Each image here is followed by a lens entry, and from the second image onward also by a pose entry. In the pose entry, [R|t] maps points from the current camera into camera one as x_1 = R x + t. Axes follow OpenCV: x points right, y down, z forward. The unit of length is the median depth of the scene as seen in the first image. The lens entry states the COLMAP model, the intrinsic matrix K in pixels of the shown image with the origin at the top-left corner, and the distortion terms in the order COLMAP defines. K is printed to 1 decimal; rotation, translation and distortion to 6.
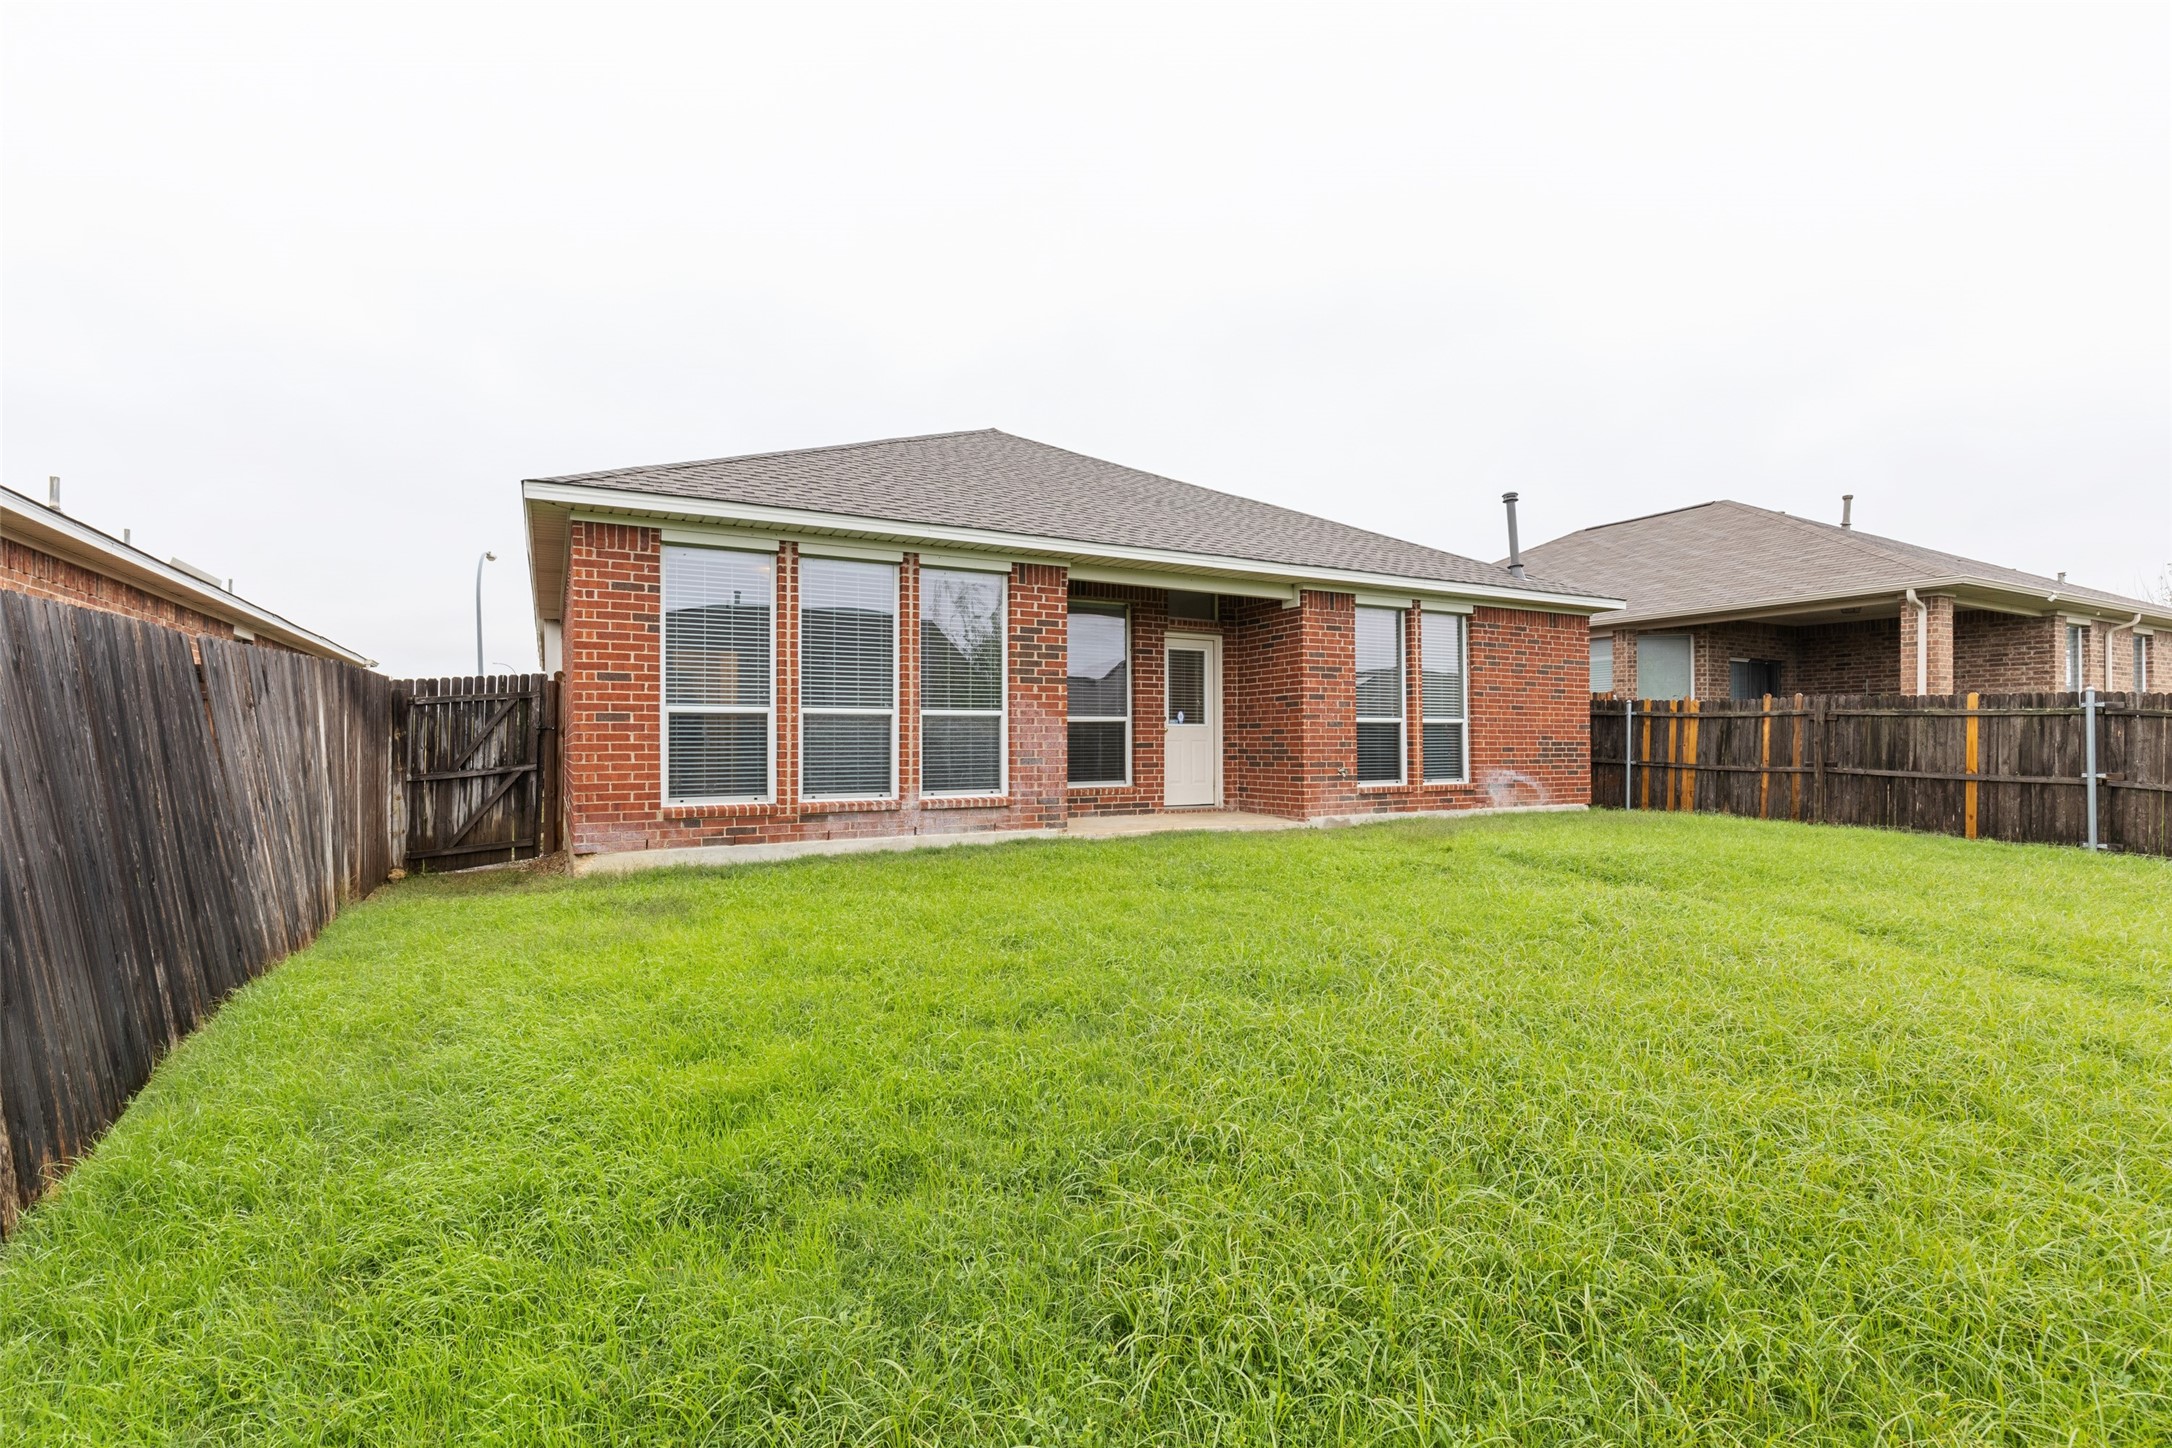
lens RADIAL K [[979.9, 0, 1067.0], [0, 979.9, 735.7], [0, 0, 1]] dist [0.006172, -0.002229]
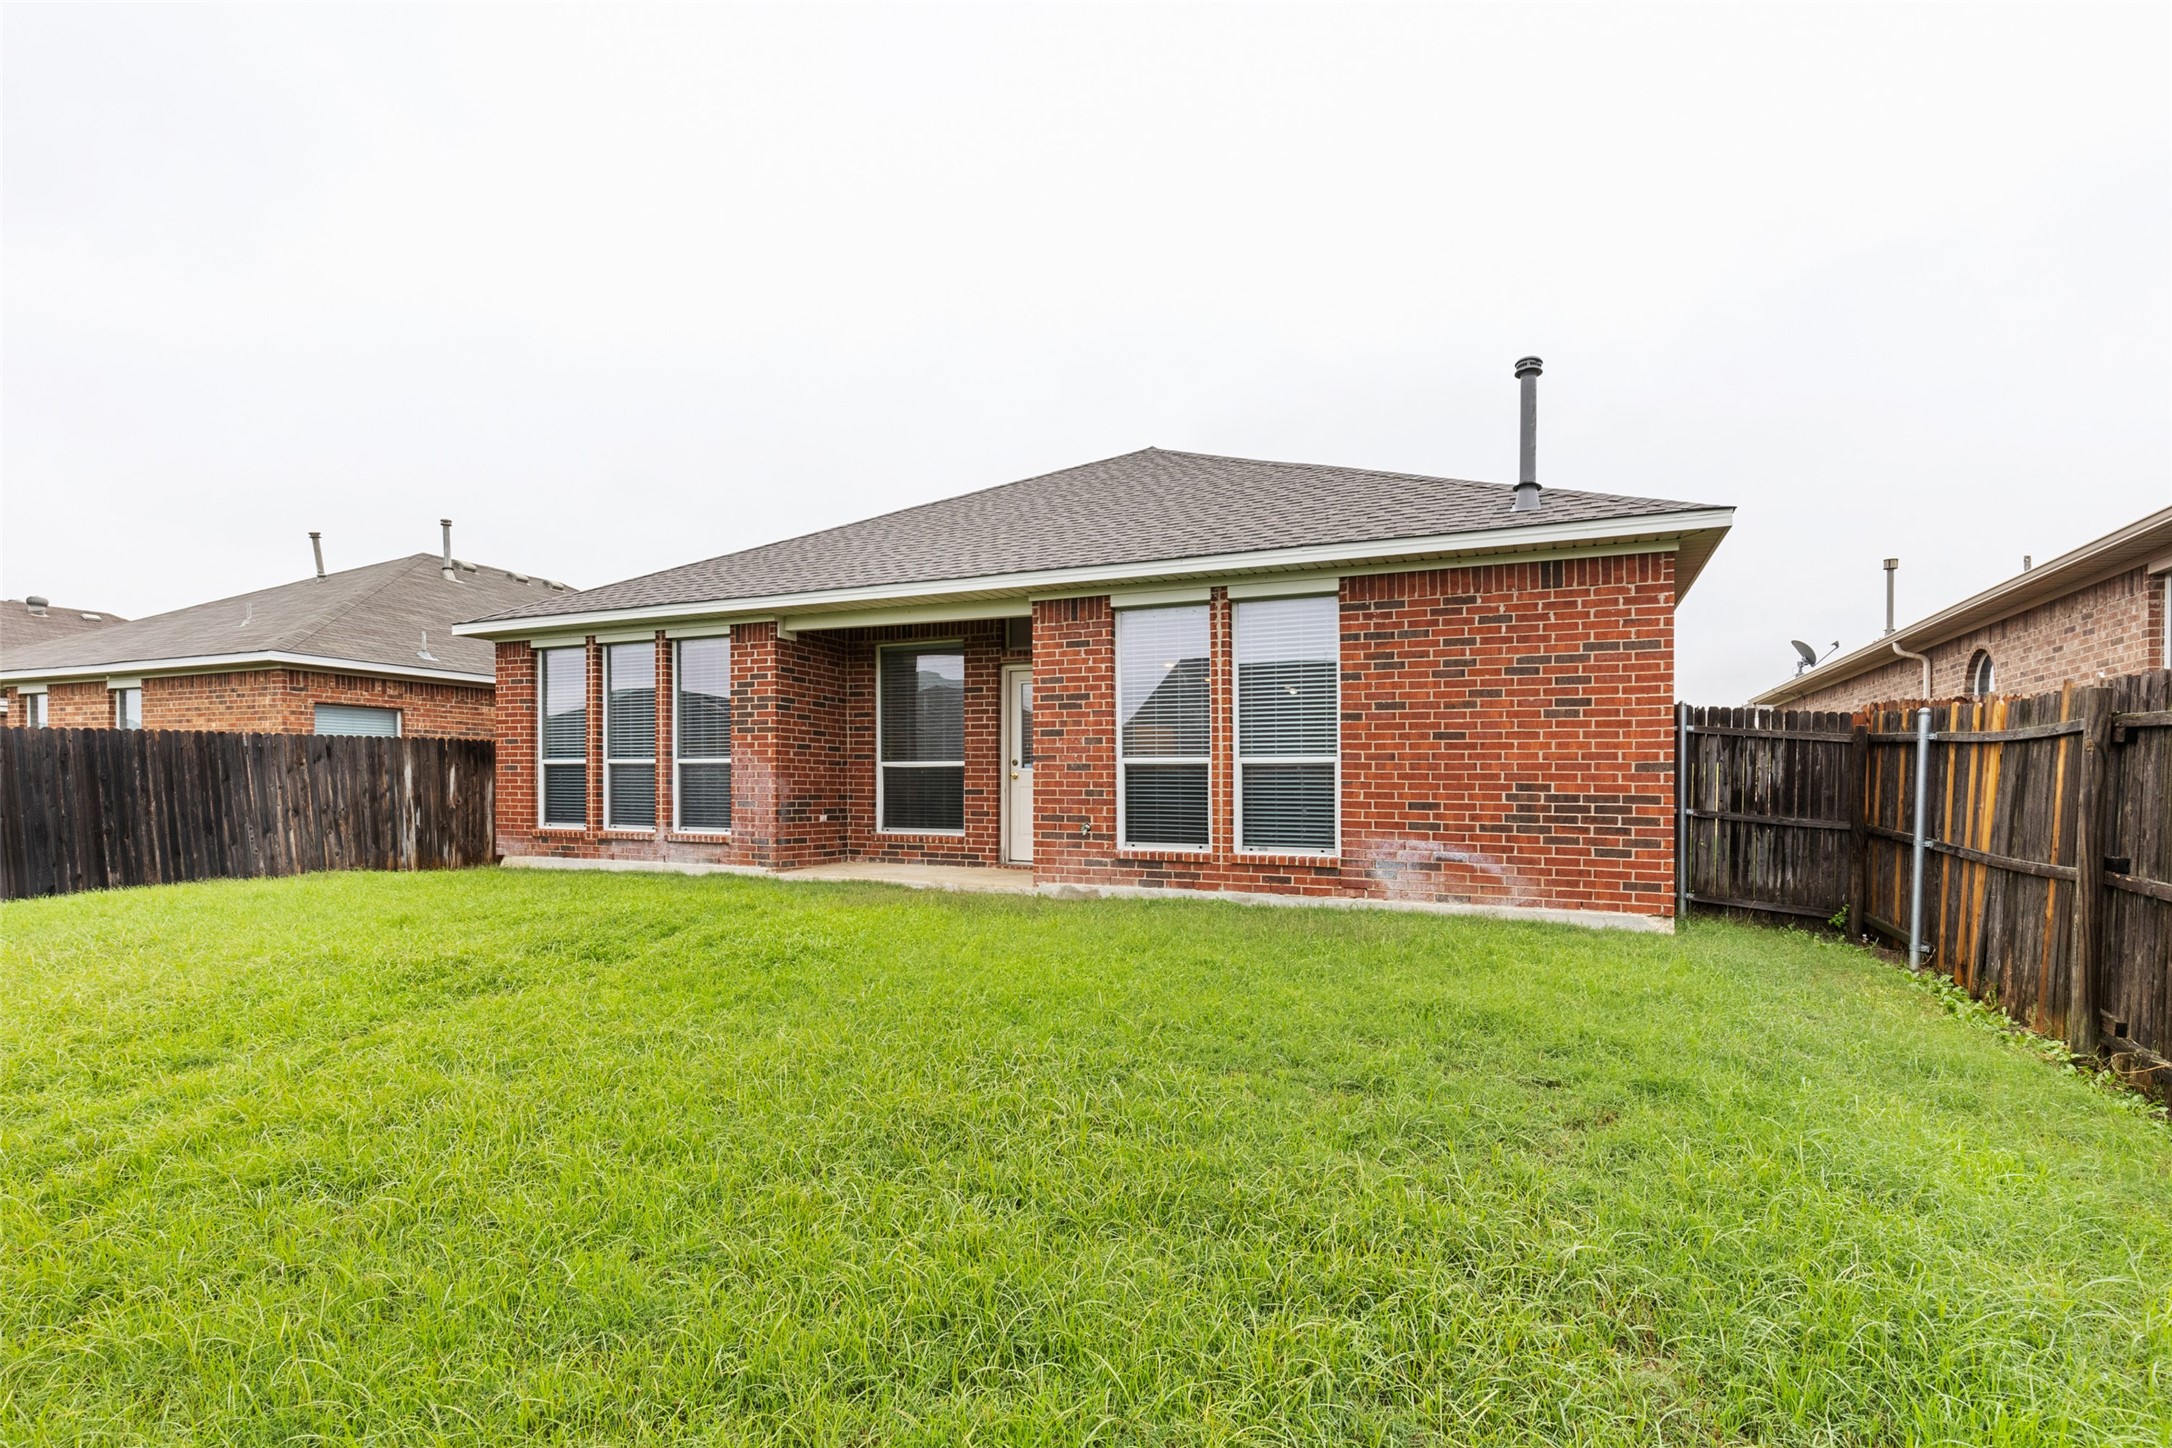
lens RADIAL K [[979.9, 0, 985.3], [0, 979.9, 786.5], [0, 0, 1]] dist [0.006172, -0.002229]
pose [[0.601816, 0.005769, -0.798614, 0.820948], [-0.003775, 0.999983, 0.004380, 0.000696], [0.798626, 0.000379, 0.601827, 0.454665]]
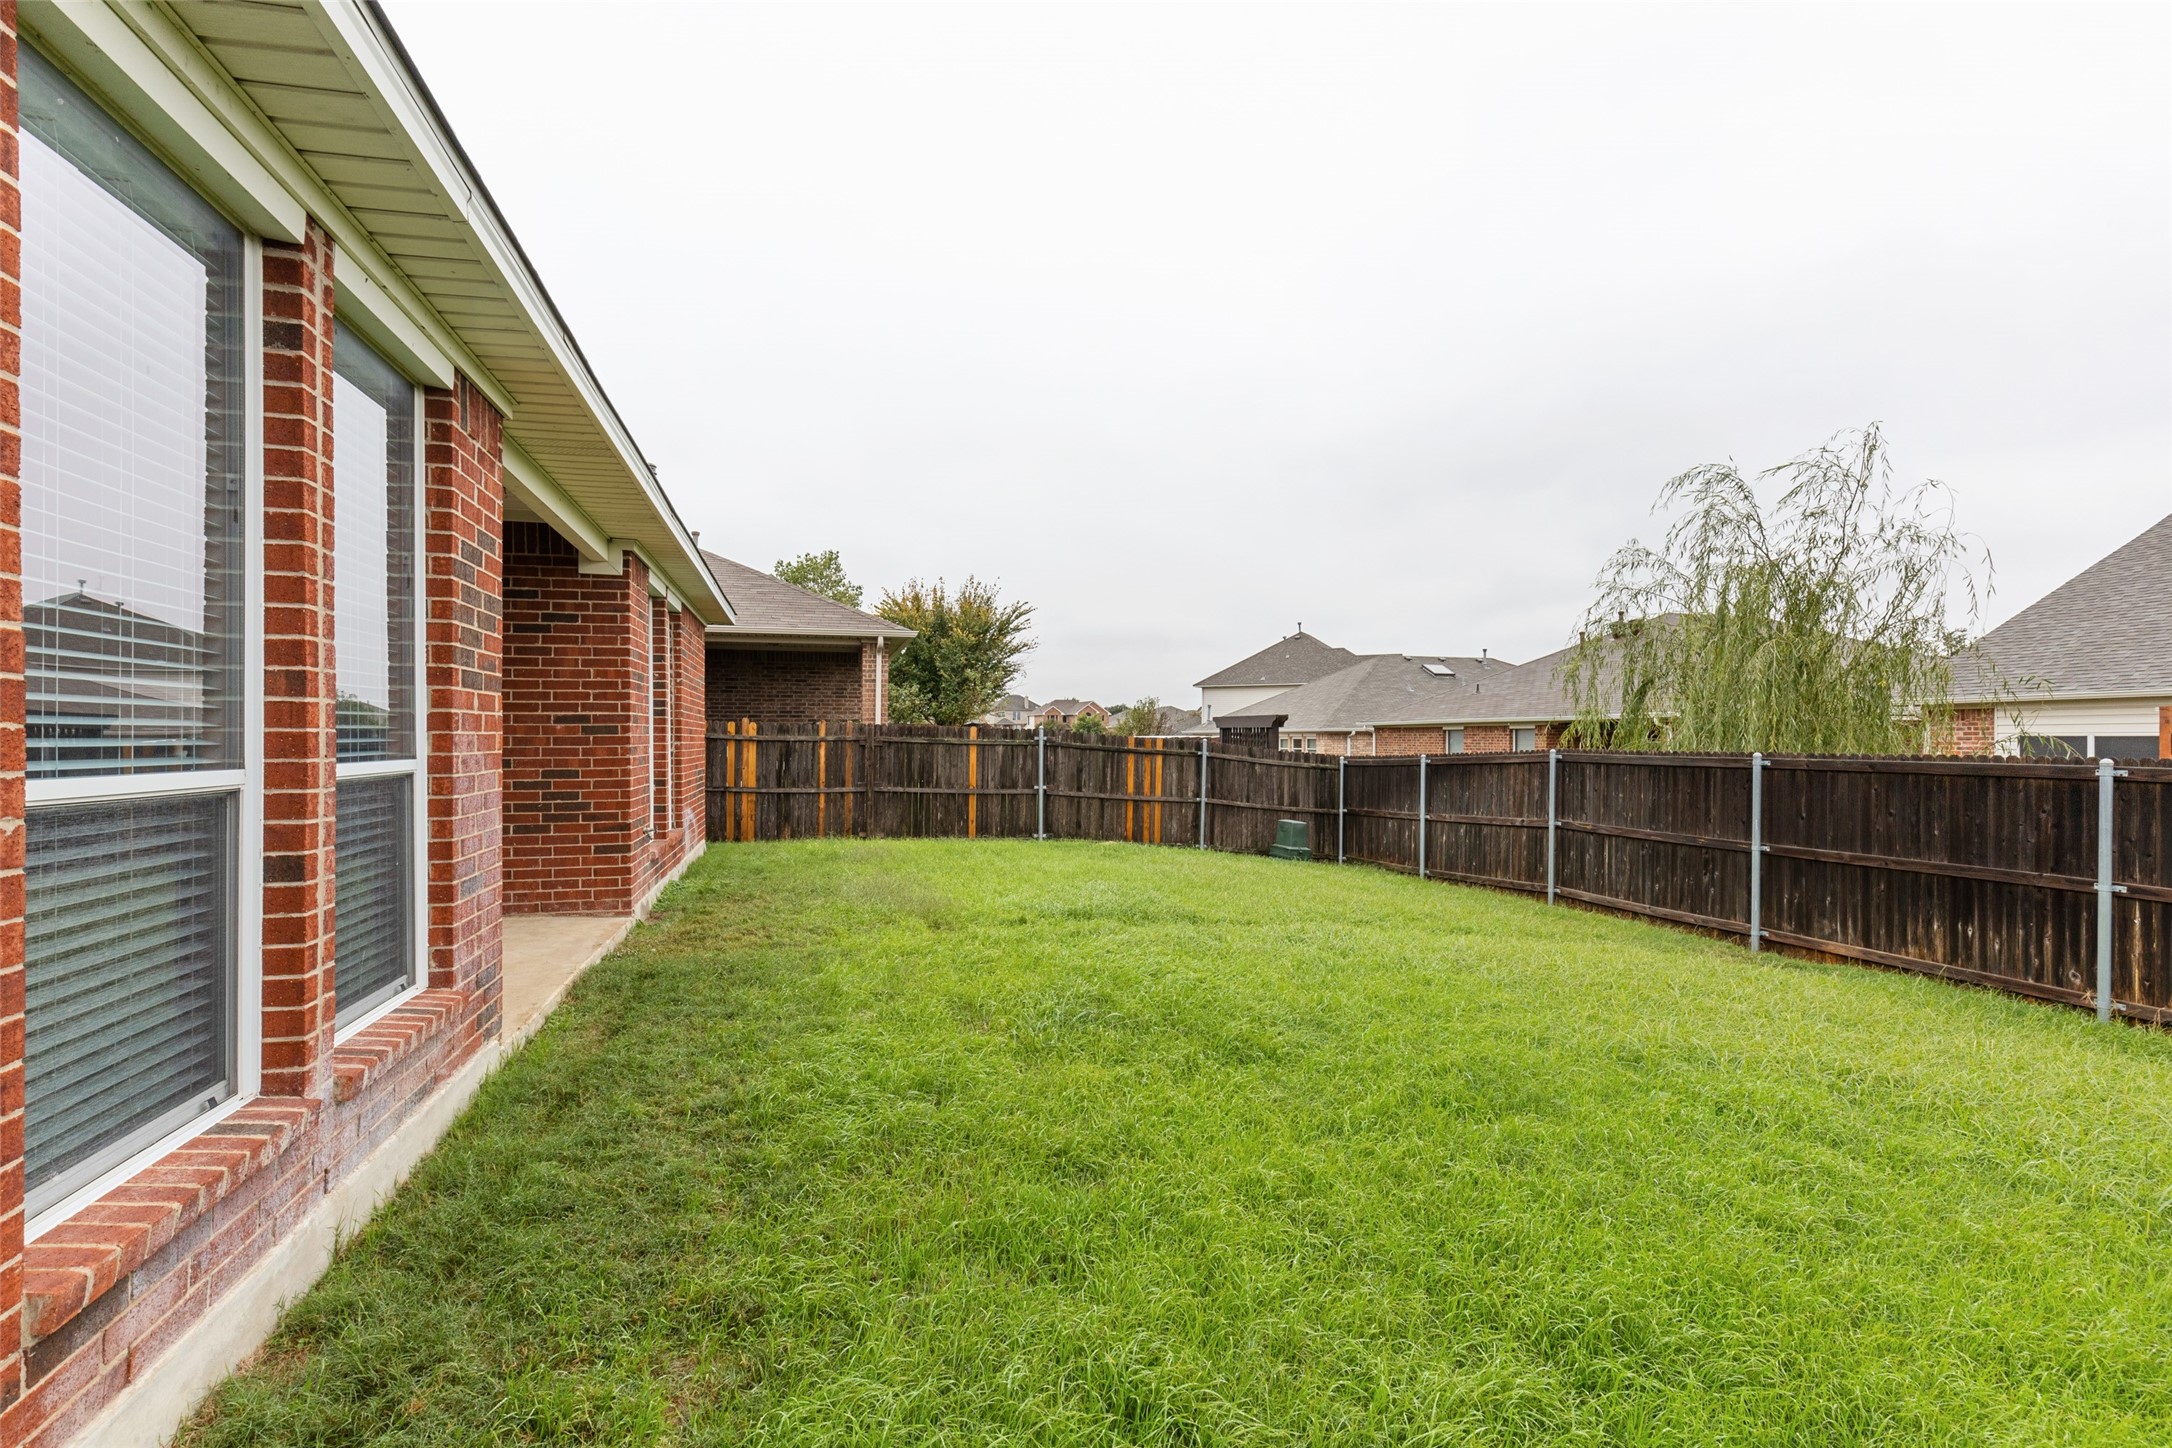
lens RADIAL K [[979.9, 0, 1081.0], [0, 979.9, 733.9], [0, 0, 1]] dist [0.006172, -0.002229]
pose [[0.217846, 0.005146, 0.975969, -0.291717], [-0.008516, 0.999958, -0.003371, -0.028224], [-0.975946, -0.007576, 0.217881, 0.530558]]
